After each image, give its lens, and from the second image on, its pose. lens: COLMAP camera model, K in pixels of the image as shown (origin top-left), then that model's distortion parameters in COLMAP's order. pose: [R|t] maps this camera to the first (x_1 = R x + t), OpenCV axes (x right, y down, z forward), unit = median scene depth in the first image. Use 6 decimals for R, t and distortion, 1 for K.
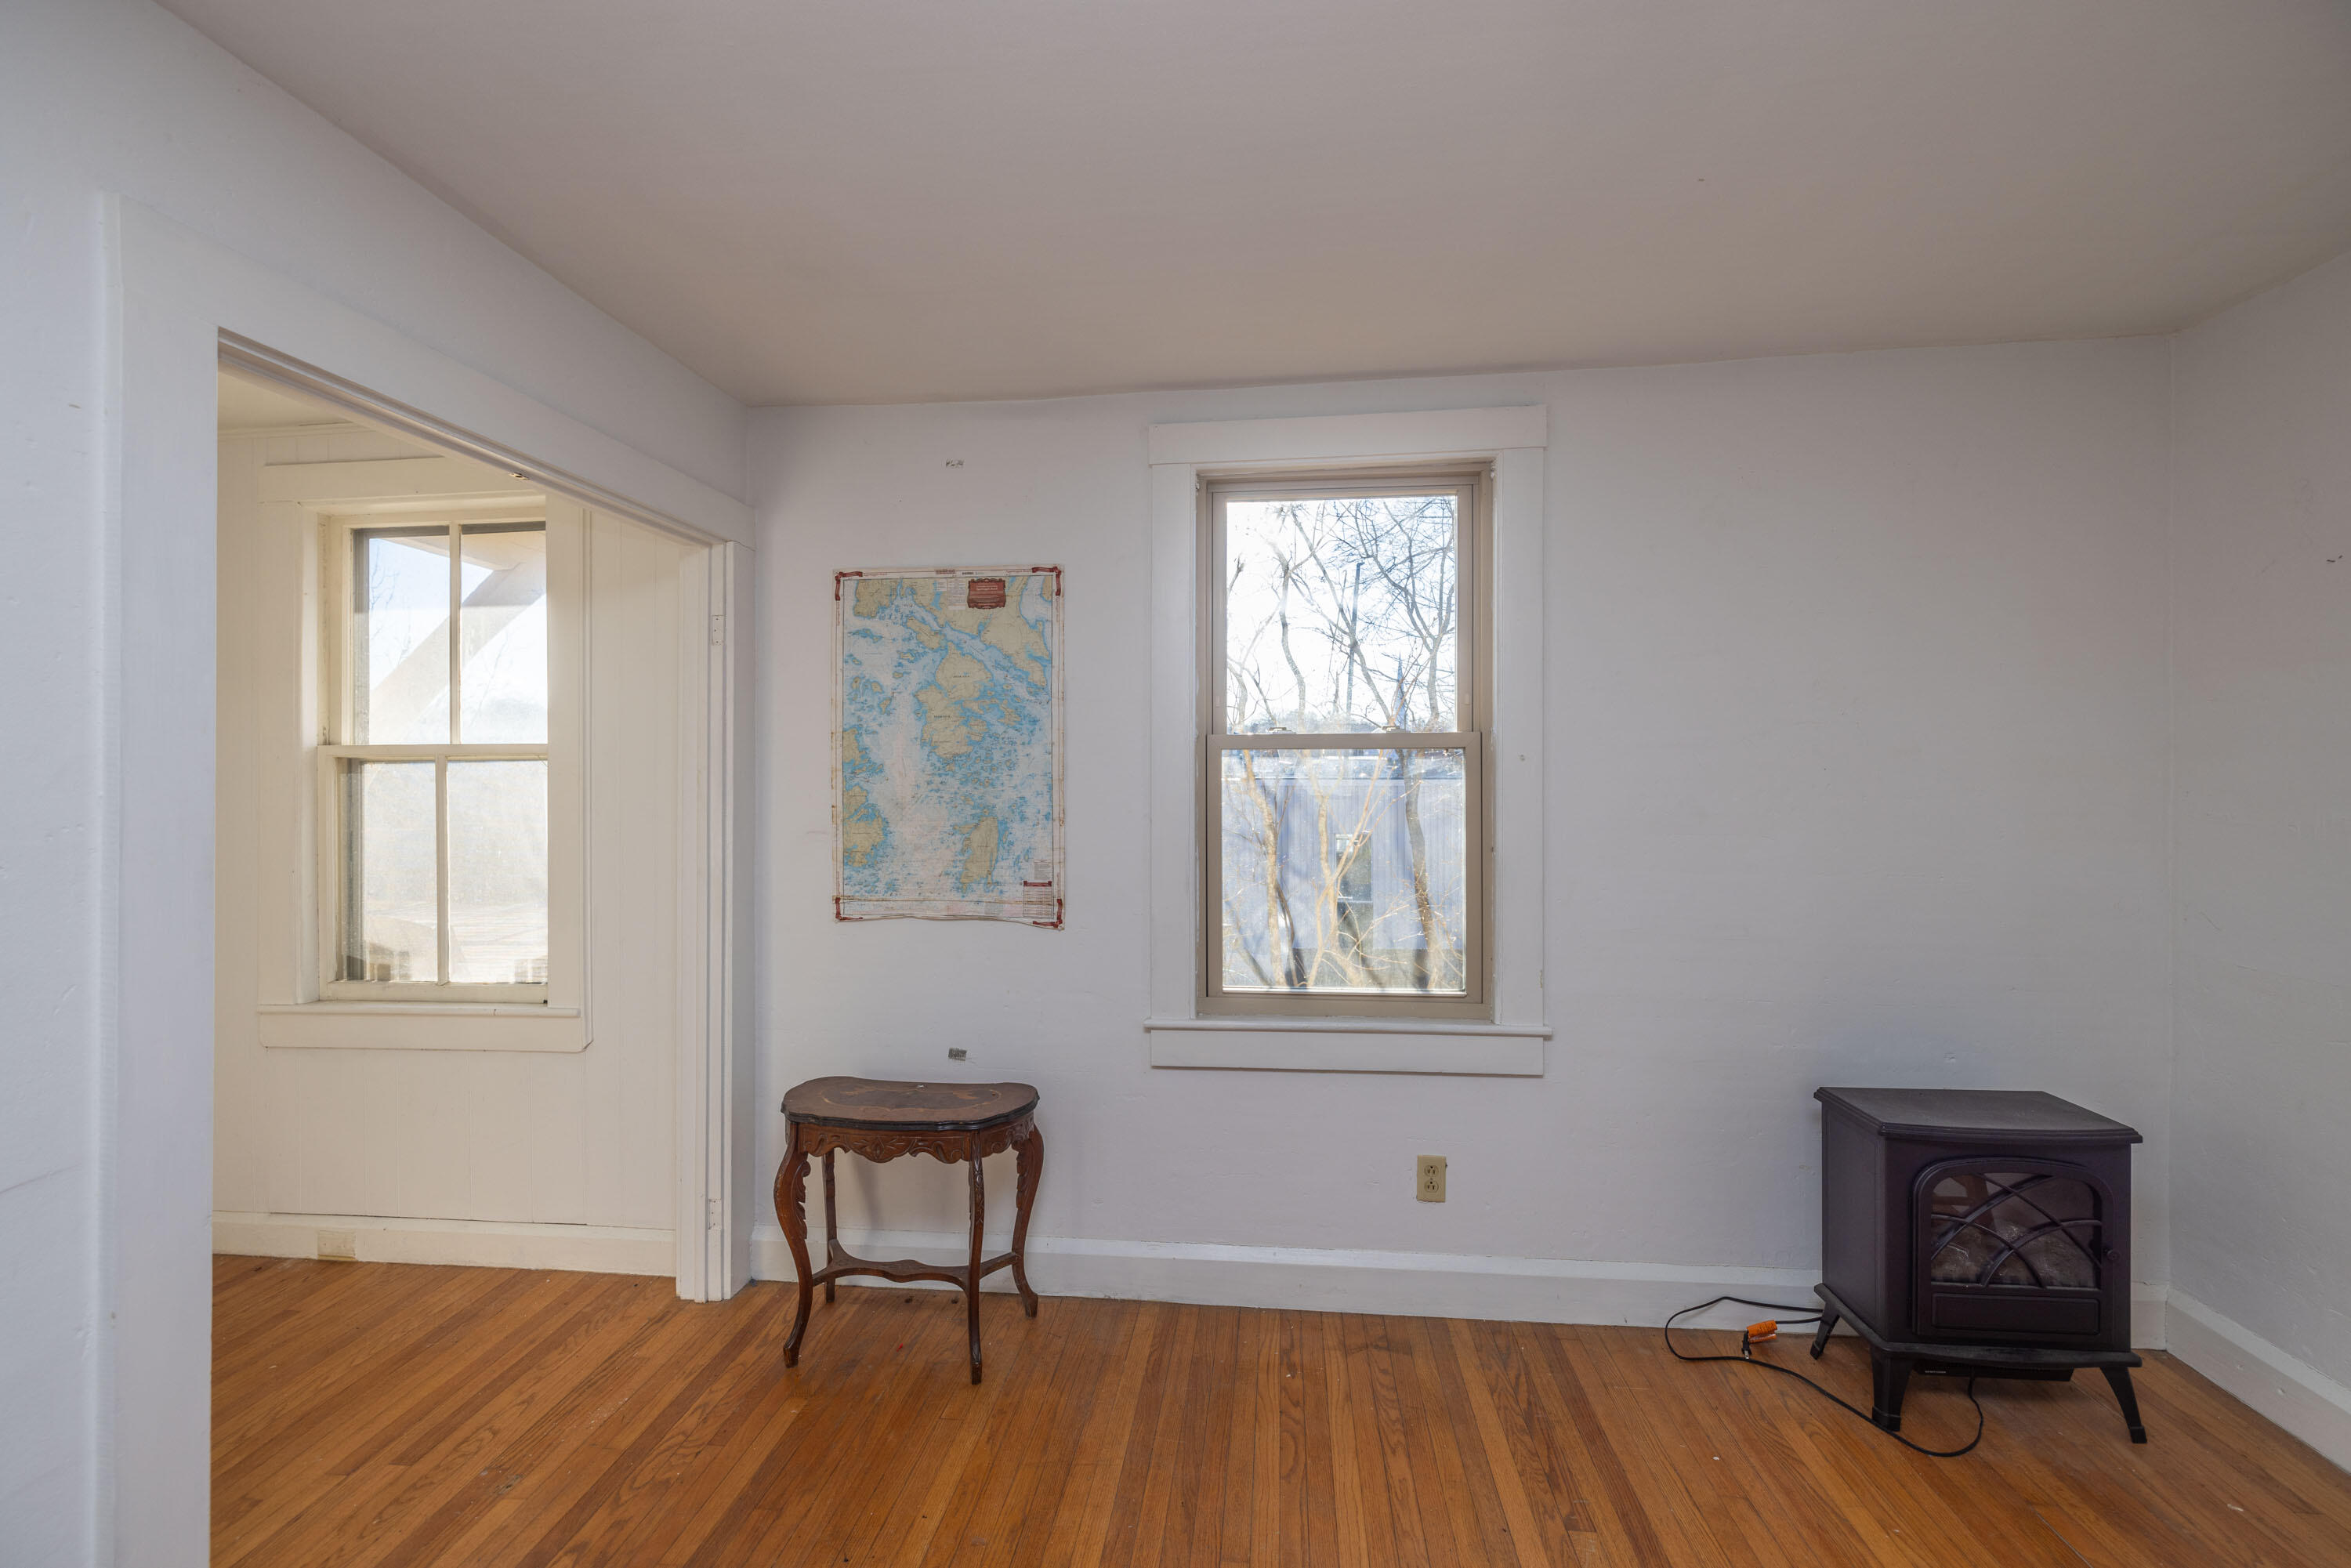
lens RADIAL K [[1035.0, 0, 1138.8], [0, 1035.0, 780.3], [0, 0, 1]] dist [0.001790, -0.000555]
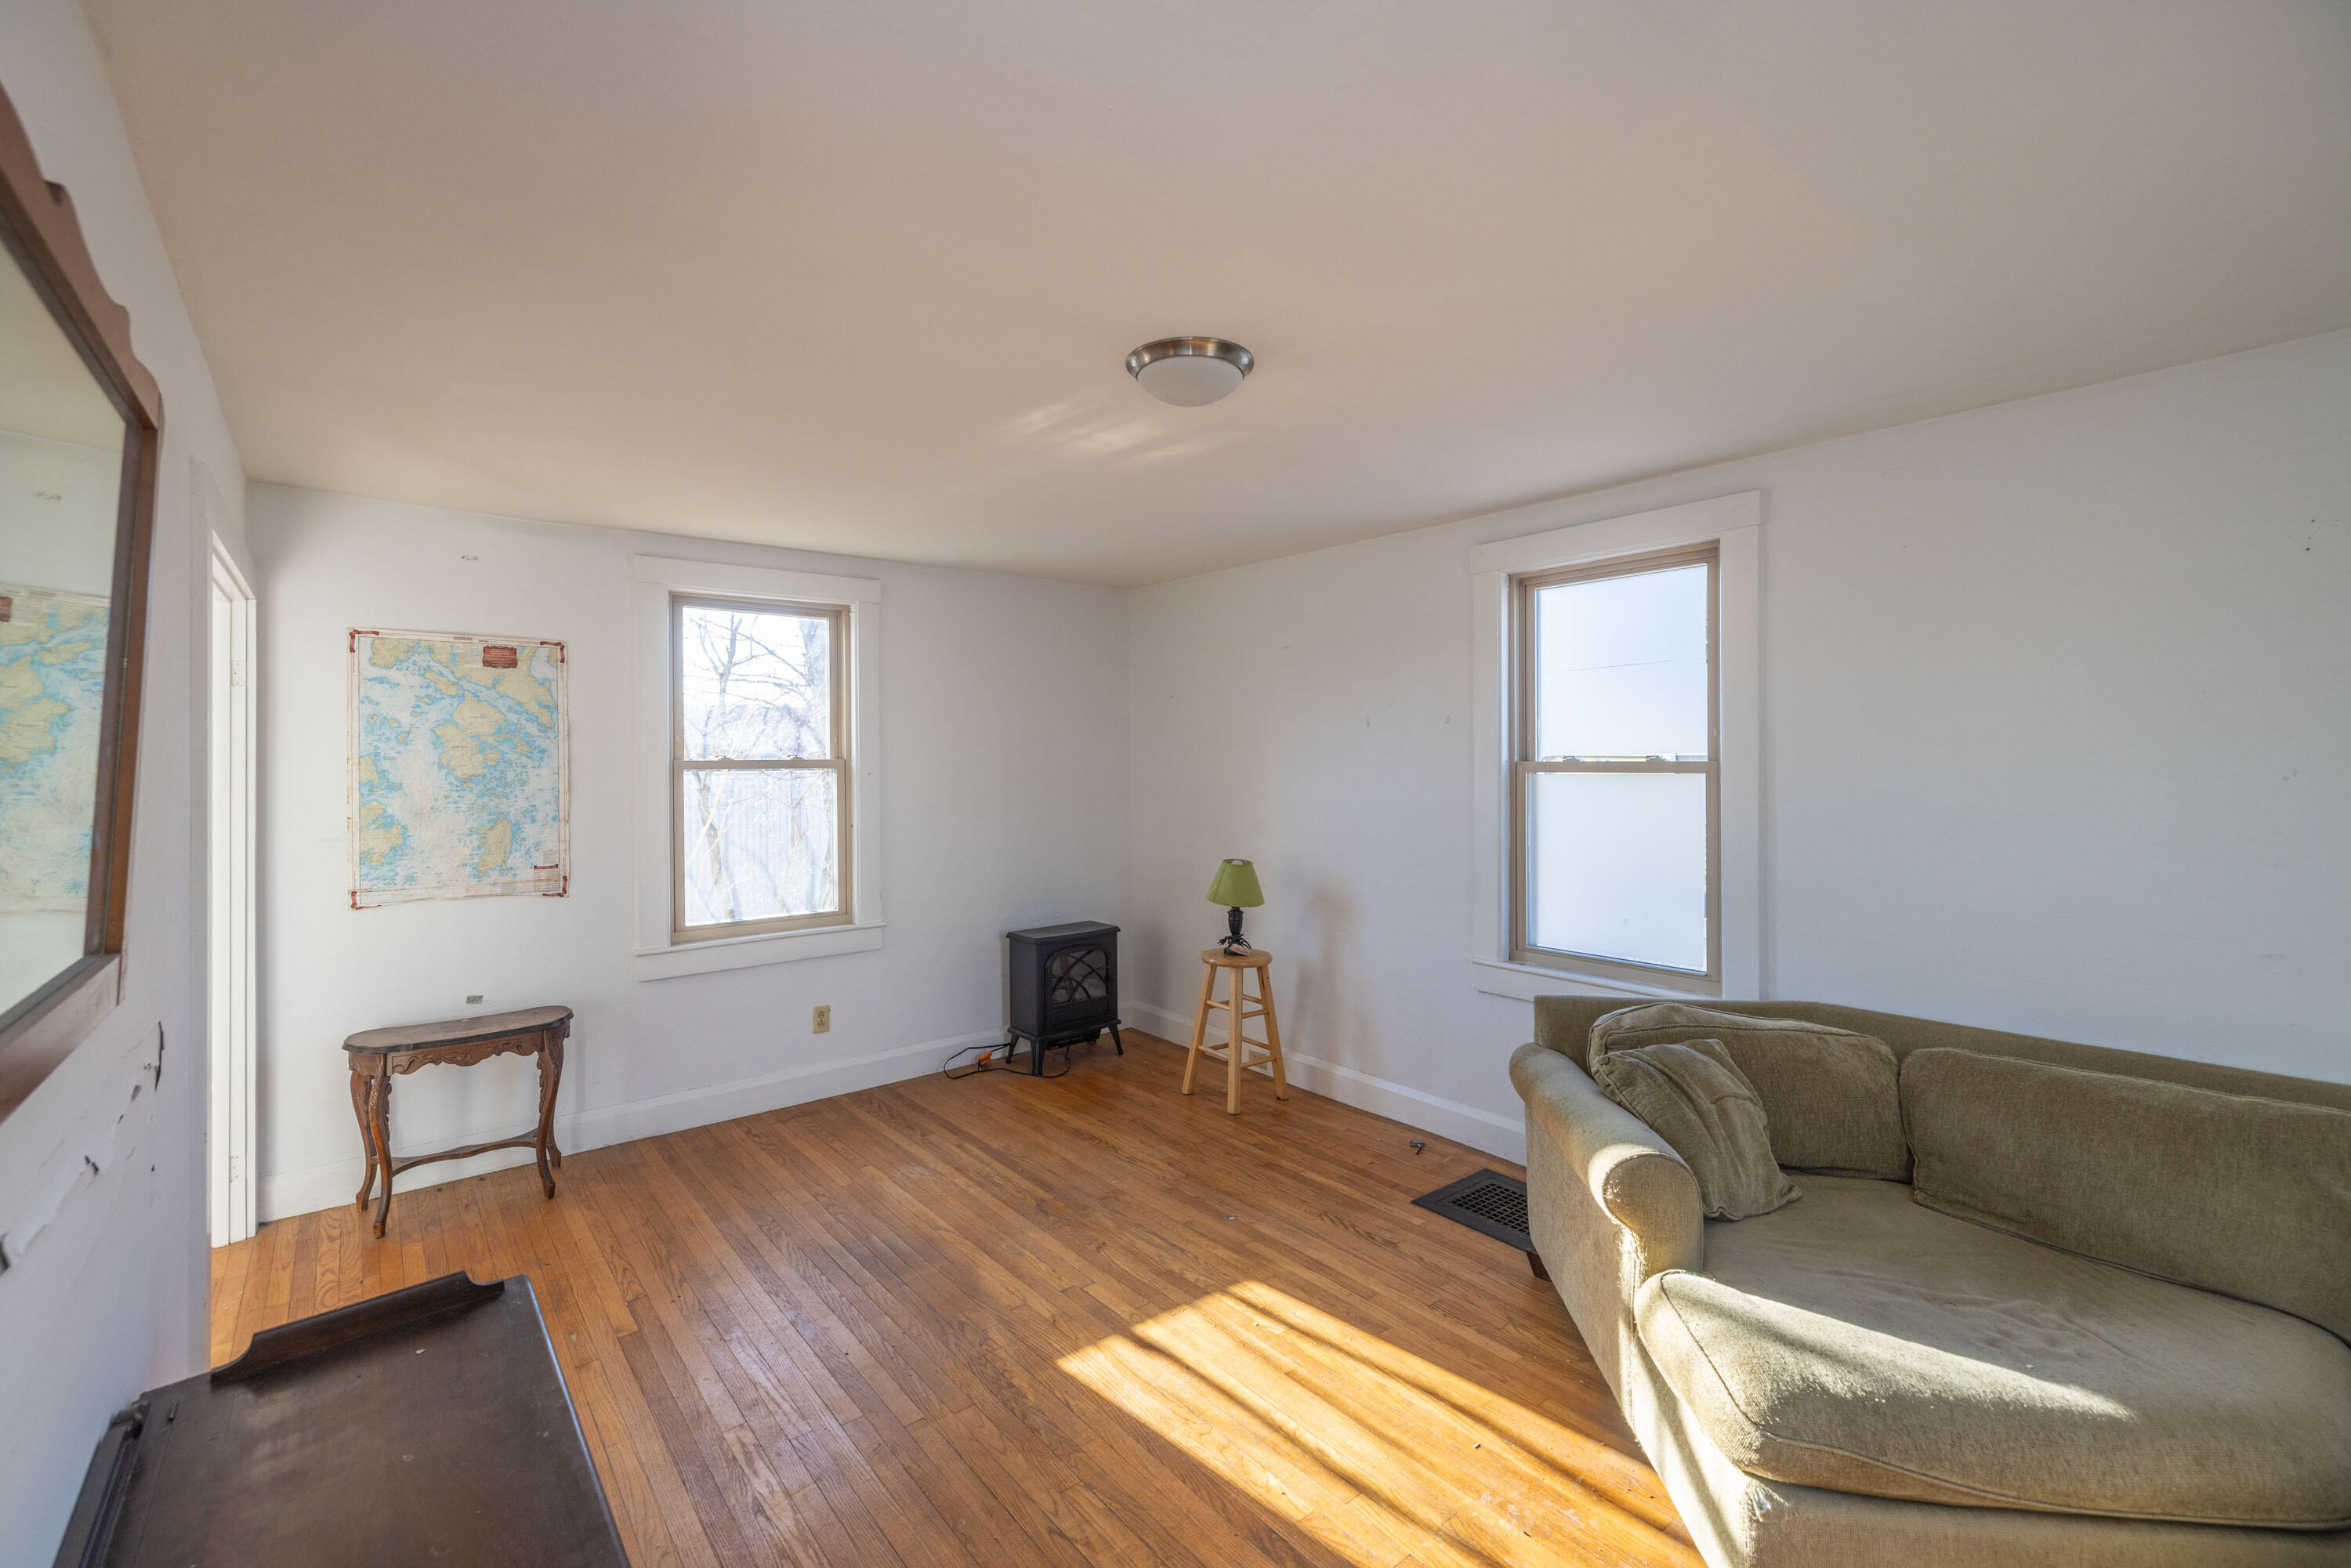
lens RADIAL K [[1035.0, 0, 1153.7], [0, 1035.0, 765.1], [0, 0, 1]] dist [0.001790, -0.000555]
pose [[0.715987, -0.006742, 0.698081, -0.487034], [0.010803, 0.999941, -0.001422, -0.026927], [-0.698030, 0.008560, 0.716018, -0.580630]]
